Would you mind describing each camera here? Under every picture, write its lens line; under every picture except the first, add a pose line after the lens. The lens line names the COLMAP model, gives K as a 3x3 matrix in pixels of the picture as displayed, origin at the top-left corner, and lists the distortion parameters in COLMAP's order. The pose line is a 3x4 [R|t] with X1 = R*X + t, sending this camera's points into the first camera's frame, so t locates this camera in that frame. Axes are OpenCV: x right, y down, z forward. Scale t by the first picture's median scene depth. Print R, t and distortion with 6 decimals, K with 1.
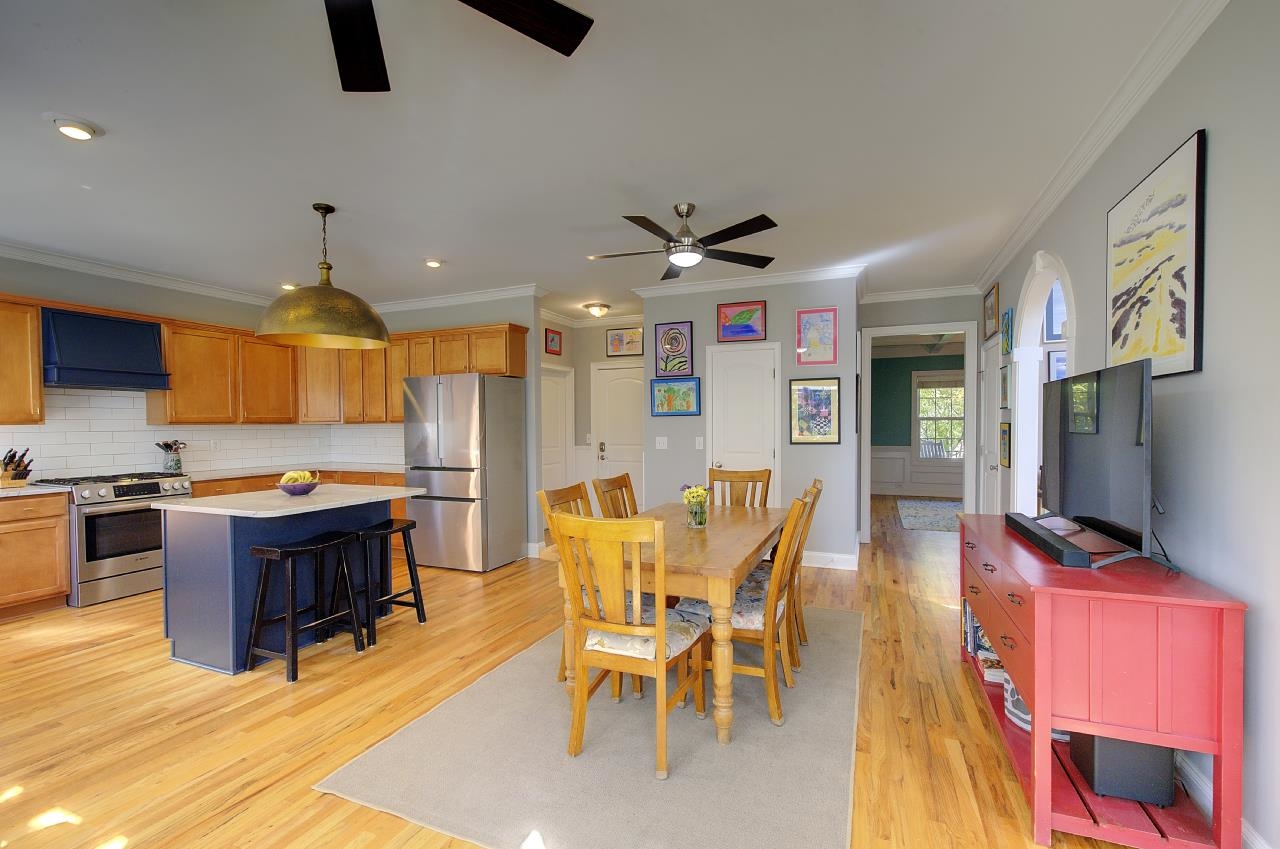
lens RADIAL K [[551.9, 0, 644.1], [0, 551.9, 430.5], [0, 0, 1]] dist [0.002478, 0.000965]
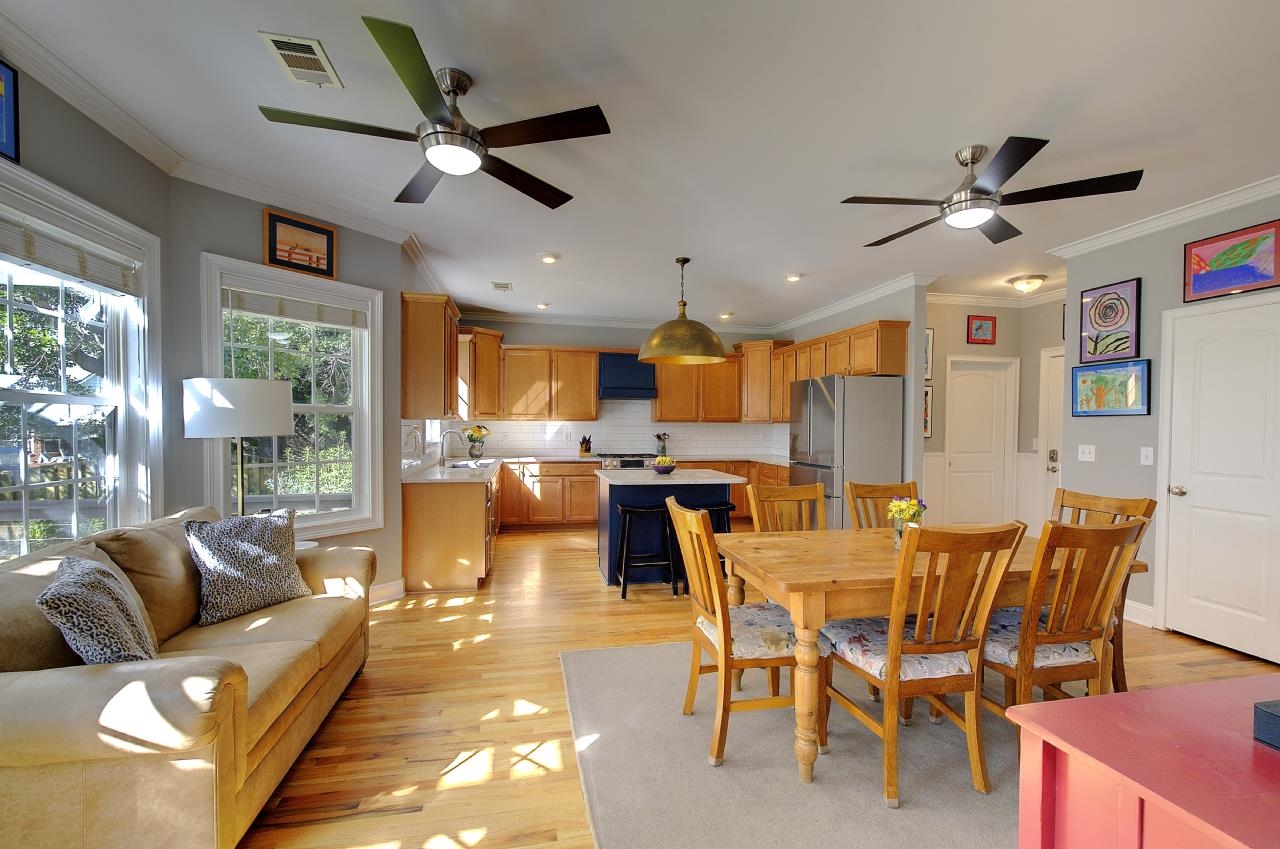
lens RADIAL K [[547.7, 0, 648.9], [0, 547.7, 435.1], [0, 0, 1]] dist [-0.000522, 0.000287]
pose [[0.579613, 0.027168, -0.814439, 0.321851], [-0.020636, 0.999613, 0.018659, -0.003108], [0.814631, 0.005992, 0.579949, 0.122053]]
